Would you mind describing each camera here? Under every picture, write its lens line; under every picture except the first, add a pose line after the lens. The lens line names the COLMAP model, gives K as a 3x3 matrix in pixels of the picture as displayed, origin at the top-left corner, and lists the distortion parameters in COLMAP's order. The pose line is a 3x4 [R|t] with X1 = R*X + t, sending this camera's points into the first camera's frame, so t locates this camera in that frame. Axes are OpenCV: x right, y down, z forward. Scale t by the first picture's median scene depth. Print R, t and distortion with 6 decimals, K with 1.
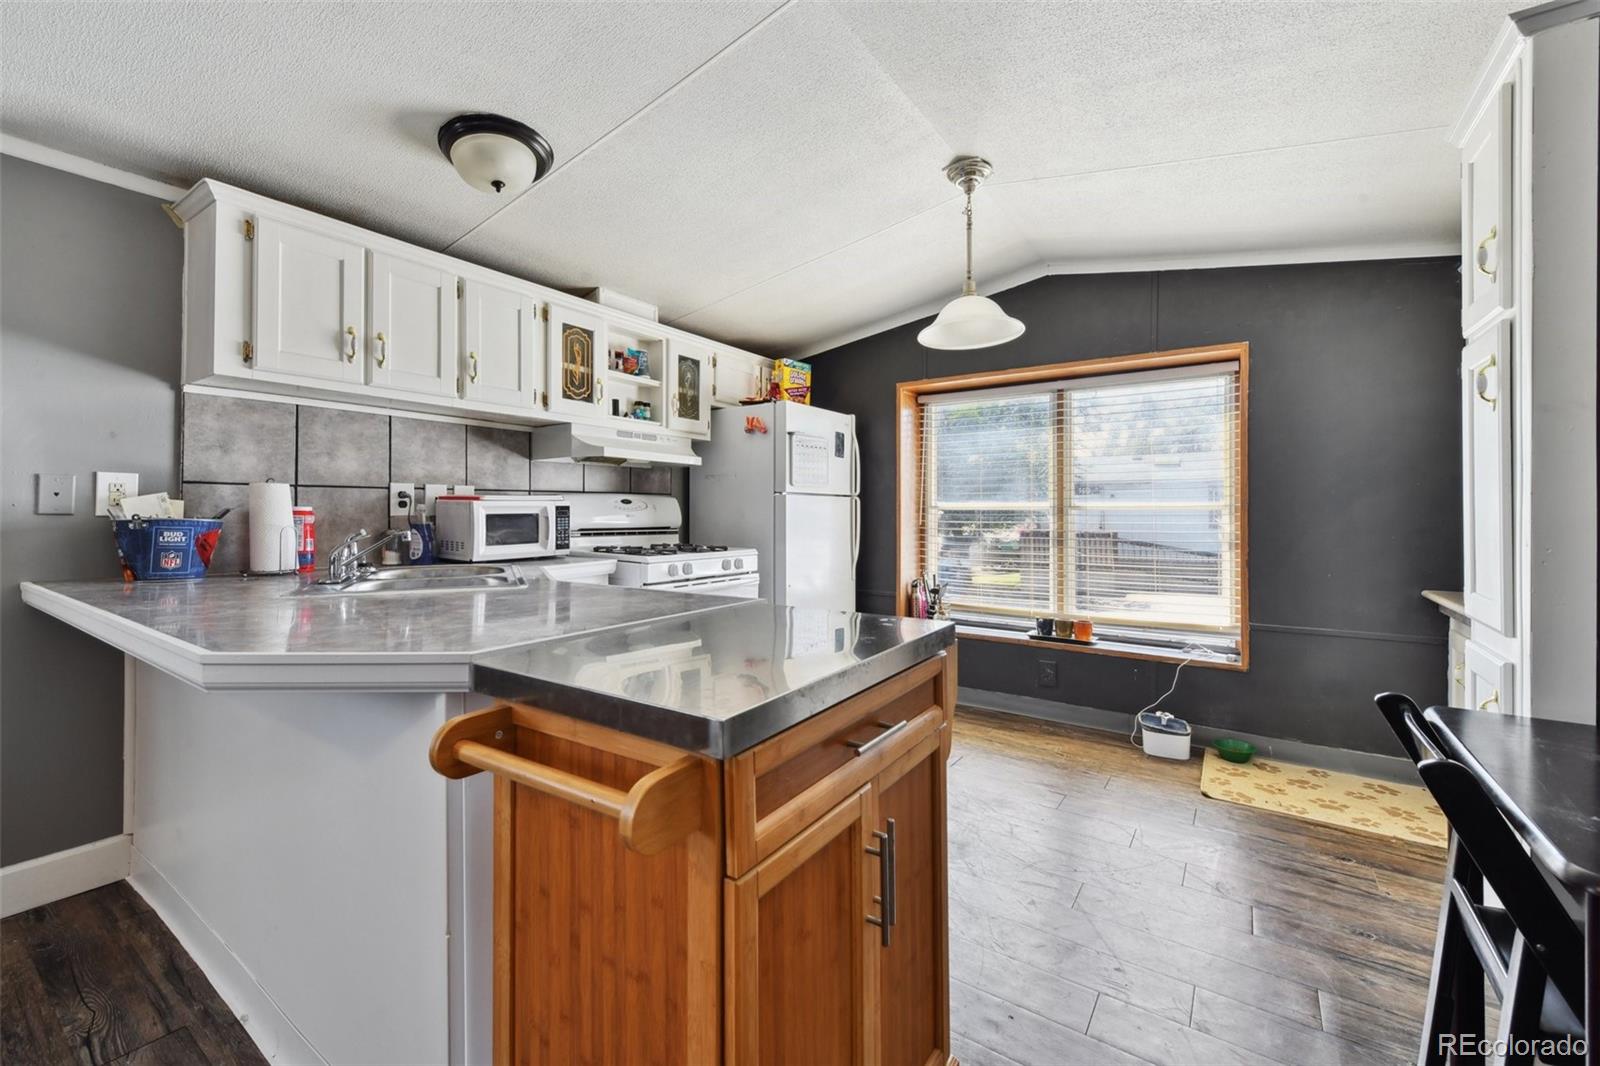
lens RADIAL K [[648.3, 0, 806.3], [0, 648.3, 503.8], [0, 0, 1]] dist [0.006172, -0.001446]
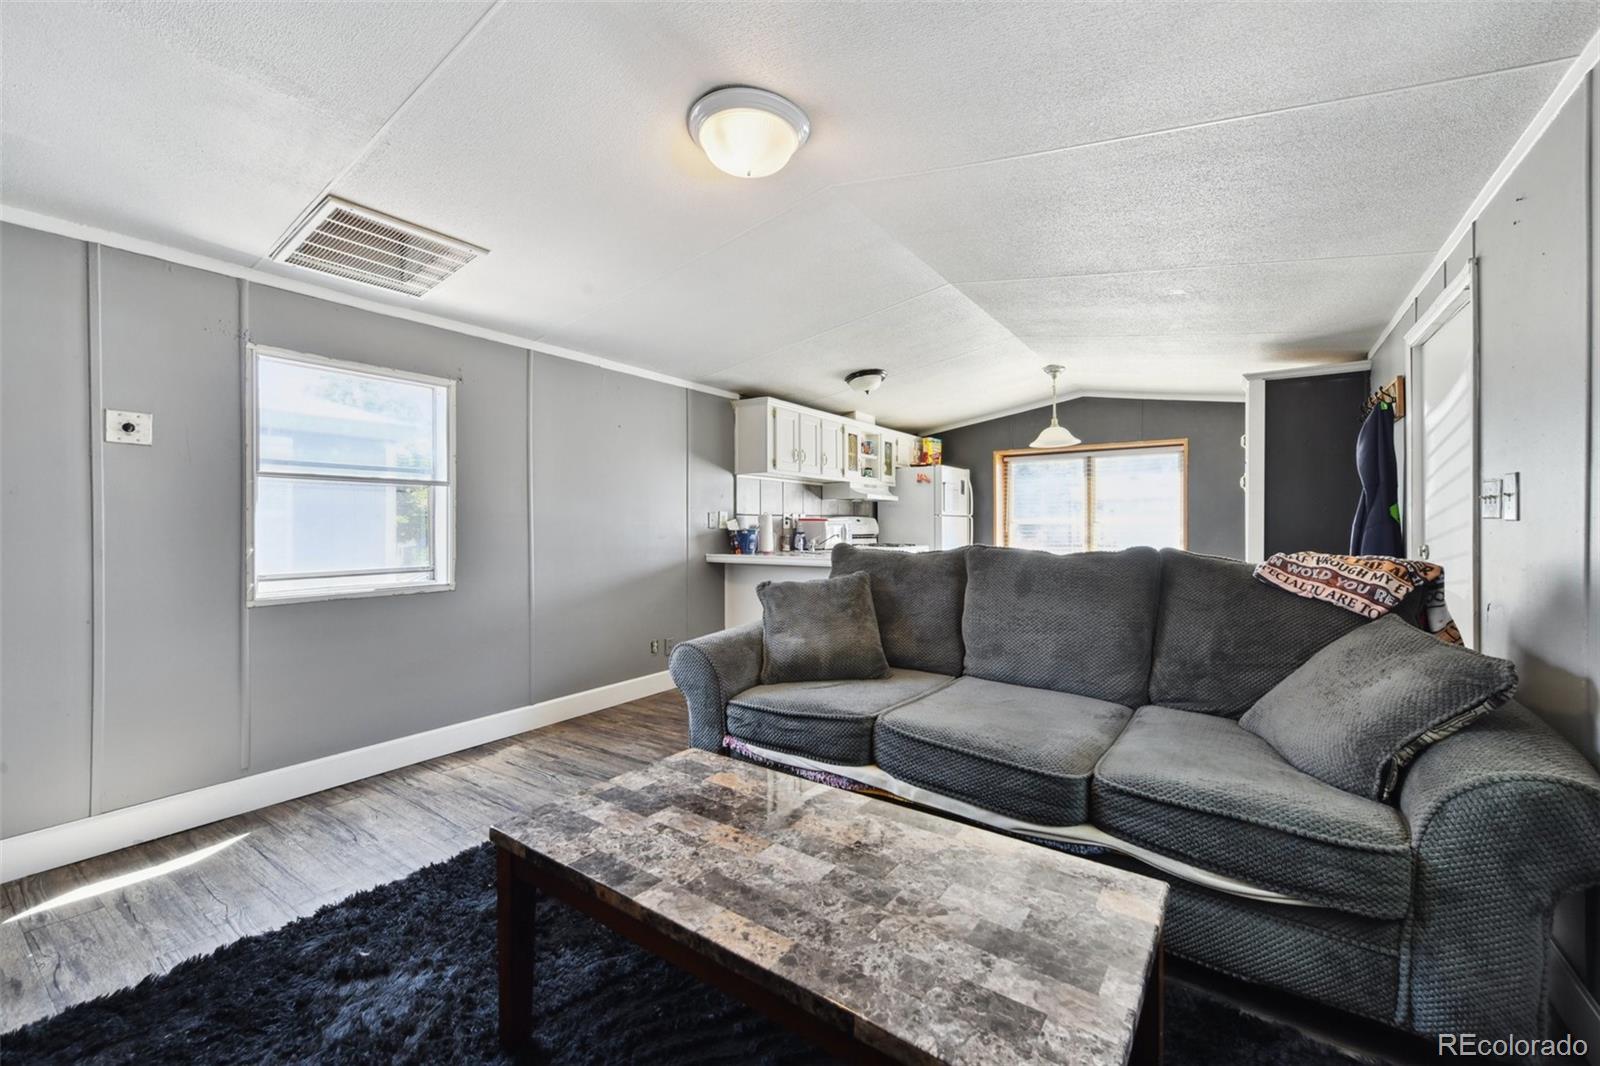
lens RADIAL K [[648.3, 0, 807.4], [0, 648.3, 526.2], [0, 0, 1]] dist [0.006172, -0.001446]
pose [[0.999966, -0.006786, 0.004739, -0.457776], [0.006733, 0.999917, 0.011021, -0.009469], [-0.004813, -0.010989, 0.999928, -0.915314]]
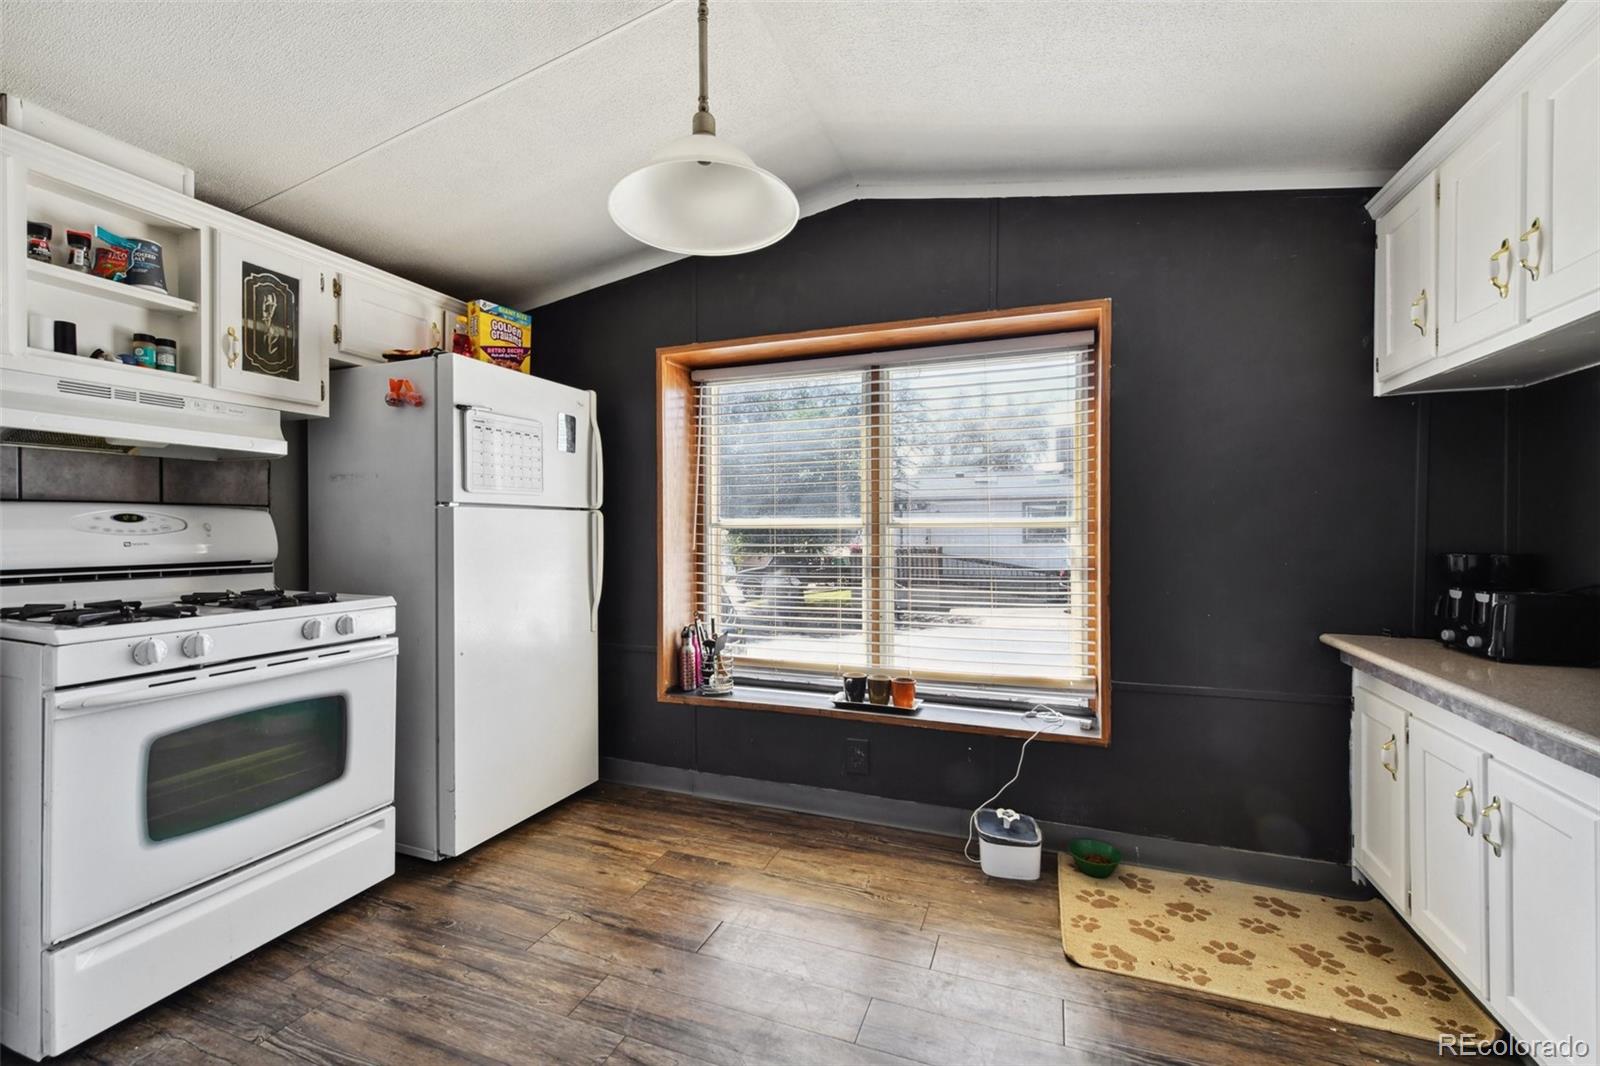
lens RADIAL K [[657.3, 0, 808.6], [0, 657.3, 528.9], [0, 0, 1]] dist [0.001942, -0.000030]
pose [[0.969588, -0.005951, 0.244670, 0.153471], [0.002777, 0.999907, 0.013317, -0.000058], [-0.244727, -0.012232, 0.969515, 0.333745]]
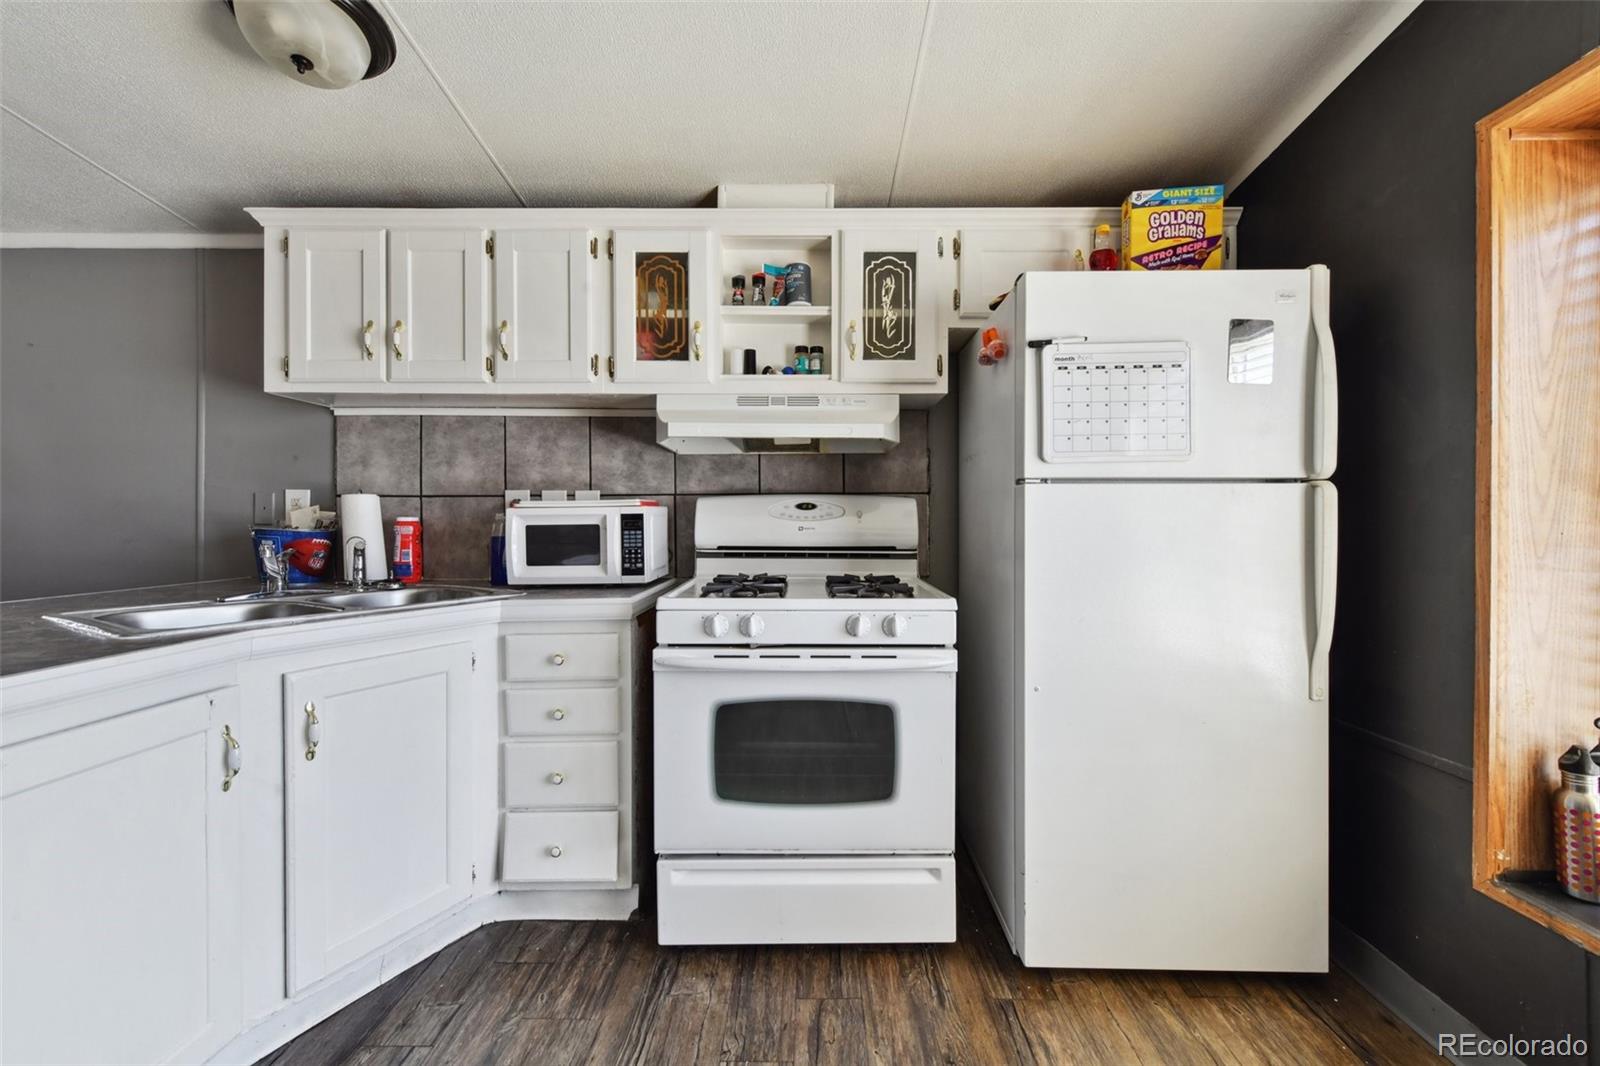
lens RADIAL K [[648.3, 0, 798.9], [0, 648.3, 523.4], [0, 0, 1]] dist [0.006172, -0.001446]
pose [[0.563856, 0.001281, -0.825872, 0.268423], [0.011302, 0.999893, 0.009267, 0.007950], [0.825796, -0.014560, 0.563781, 0.663123]]
